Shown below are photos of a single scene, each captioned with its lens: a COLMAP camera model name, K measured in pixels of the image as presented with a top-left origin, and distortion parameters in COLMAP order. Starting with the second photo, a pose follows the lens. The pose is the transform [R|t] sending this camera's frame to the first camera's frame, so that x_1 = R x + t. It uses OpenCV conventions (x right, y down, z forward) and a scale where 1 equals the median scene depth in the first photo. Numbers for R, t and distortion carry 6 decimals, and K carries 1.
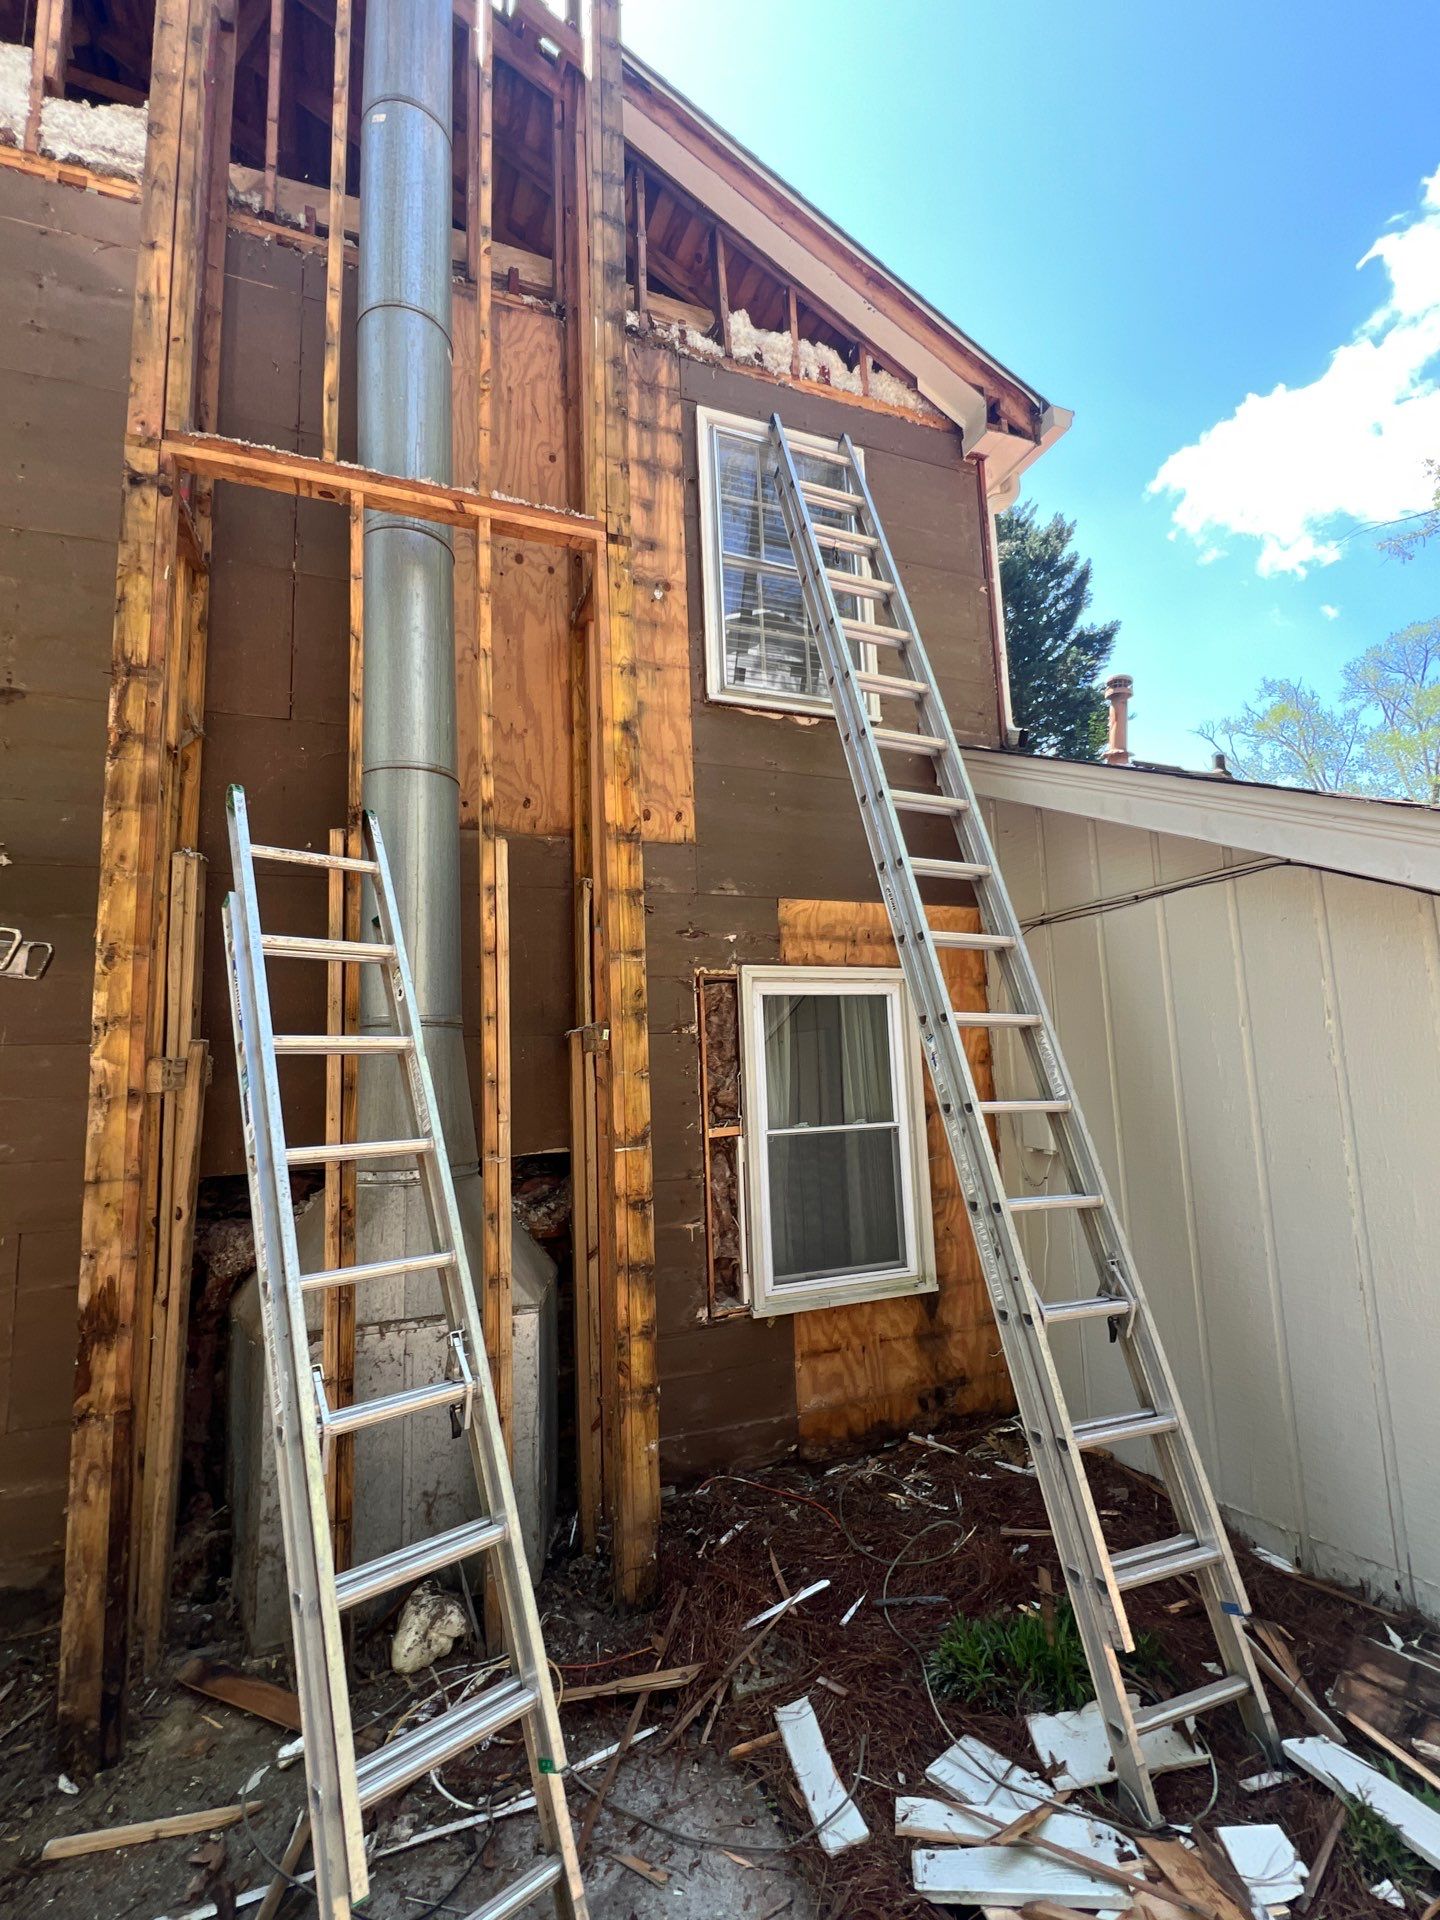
lens RADIAL K [[853.9, 0, 720.0], [0, 853.9, 960.0], [0, 0, 1]] dist [0.001350, 0.000027]
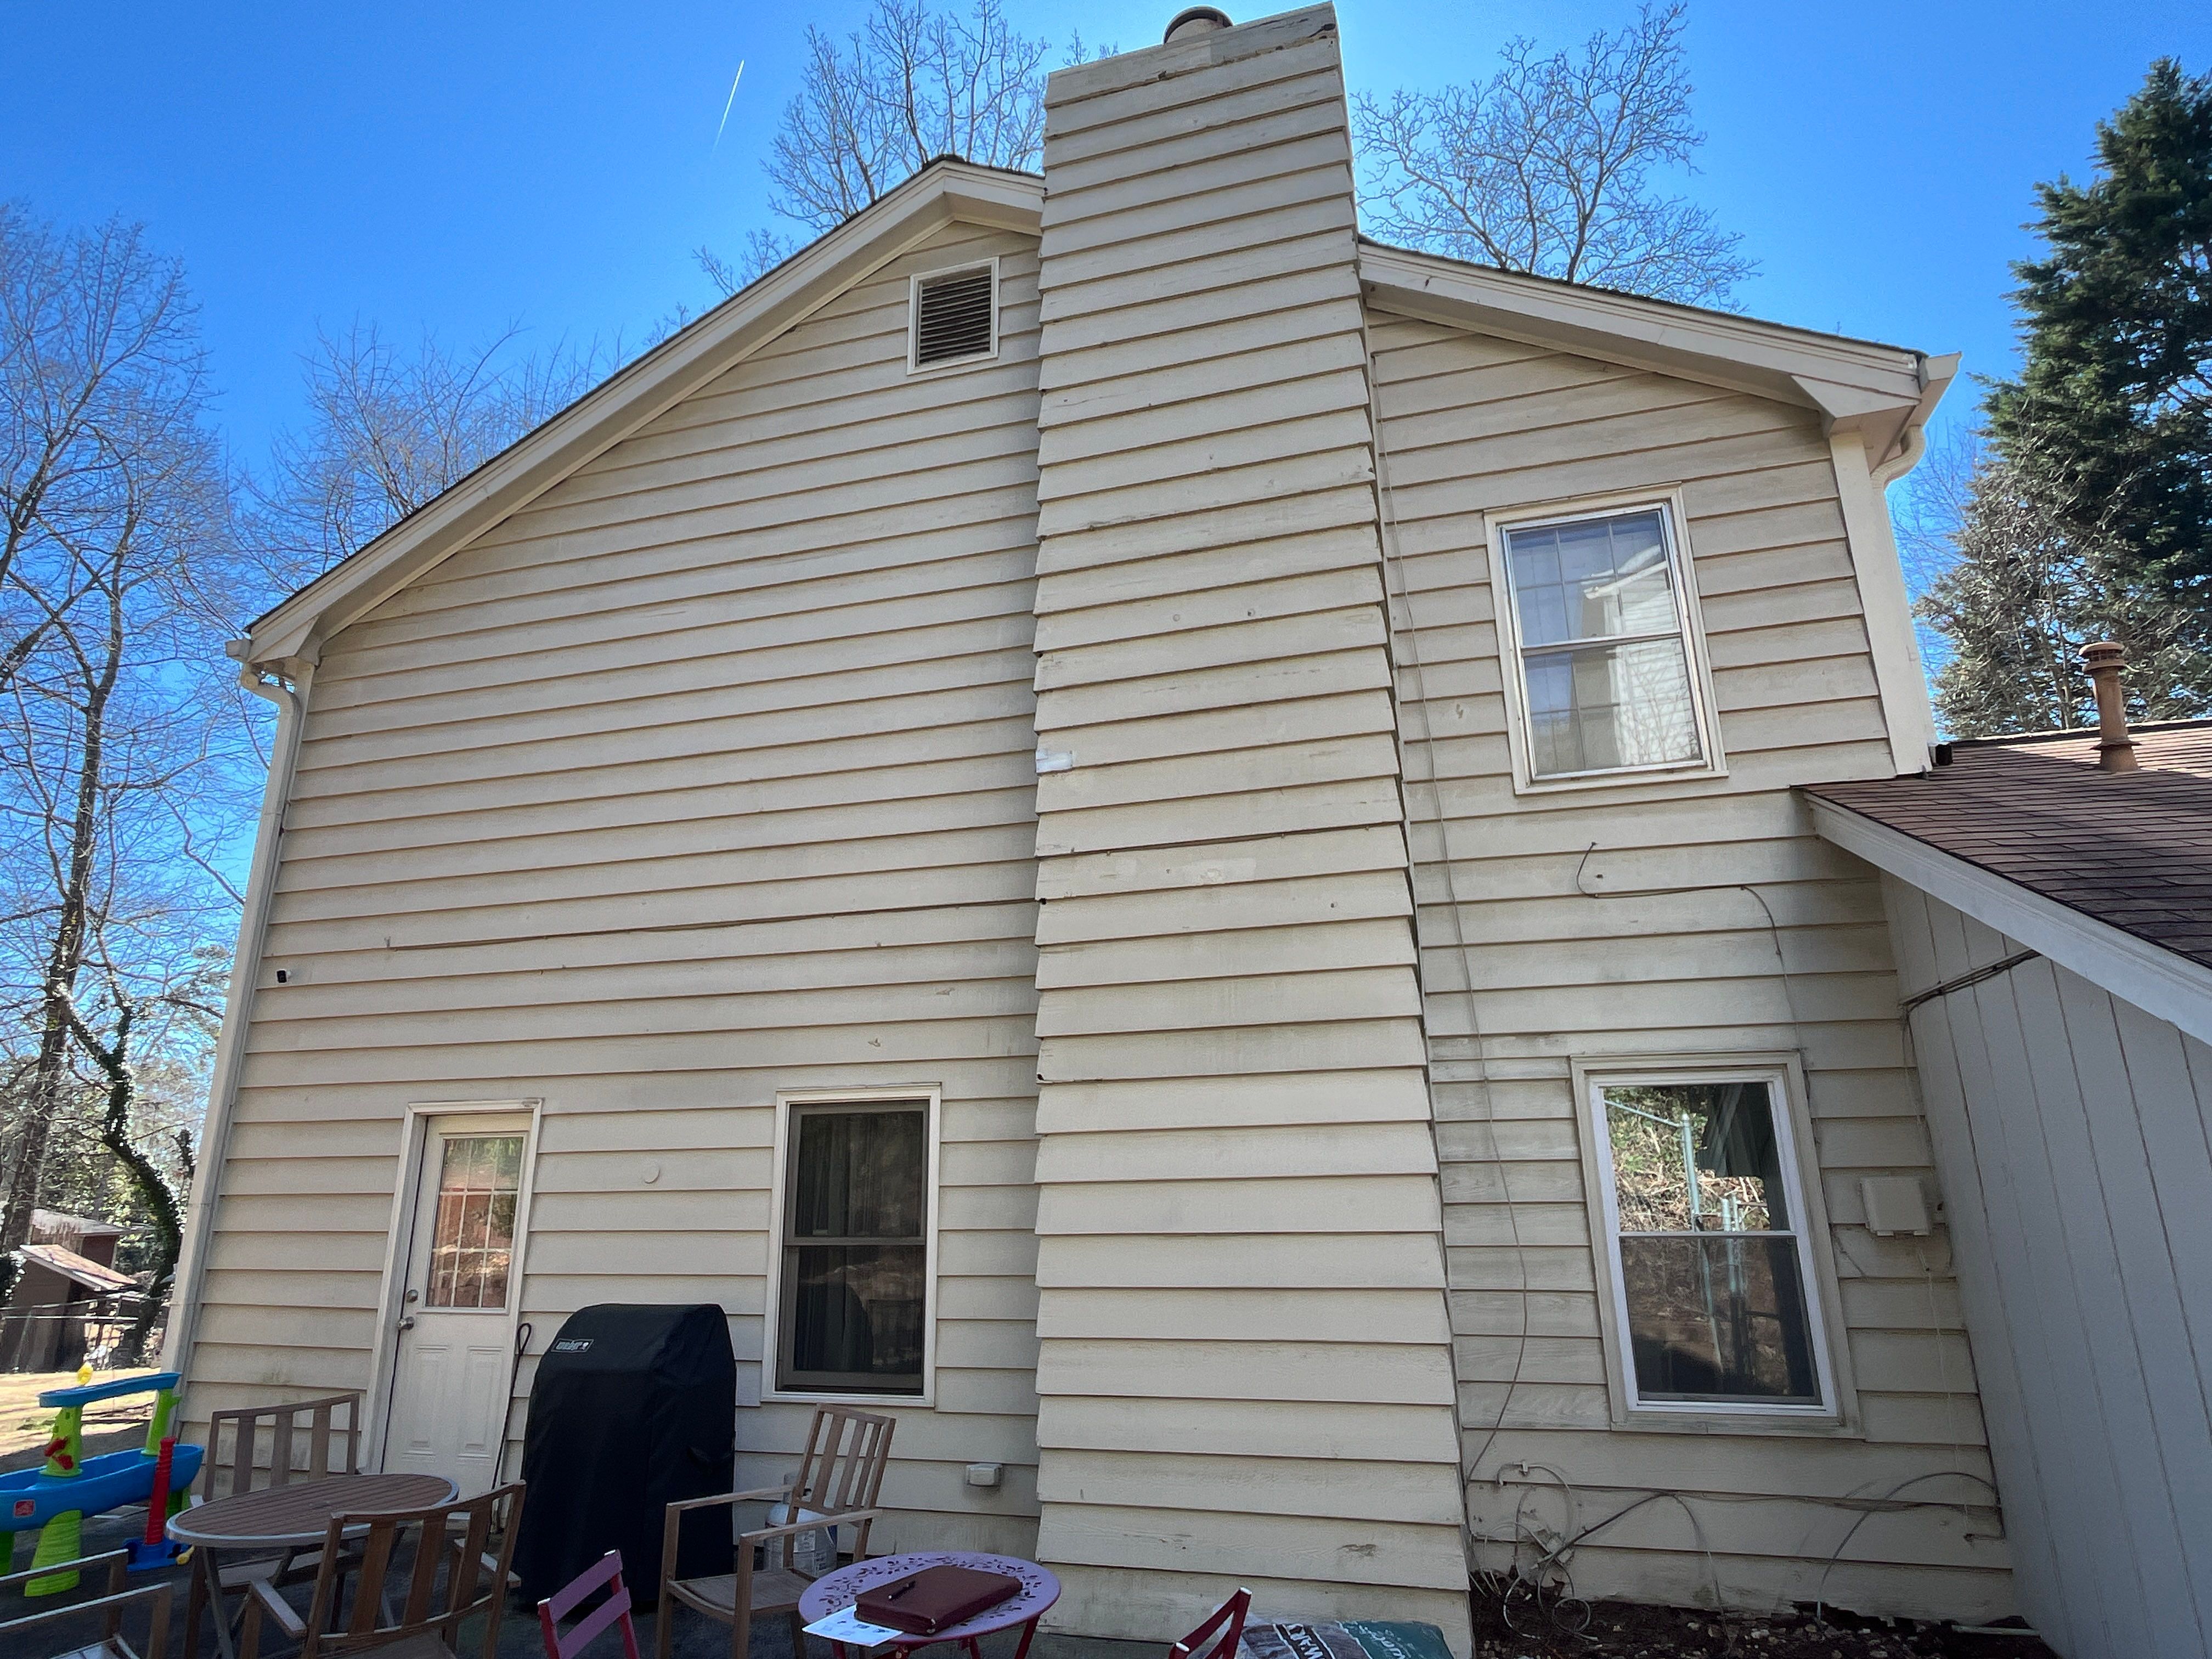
lens RADIAL K [[1228.5, 0, 1114.1], [0, 1228.5, 825.3], [0, 0, 1]] dist [-0.006046, -0.001759]
pose [[0.798168, -0.143936, -0.584987, 0.391224], [0.059935, 0.985193, -0.160630, -0.052100], [0.599446, 0.093149, 0.794977, -0.395528]]
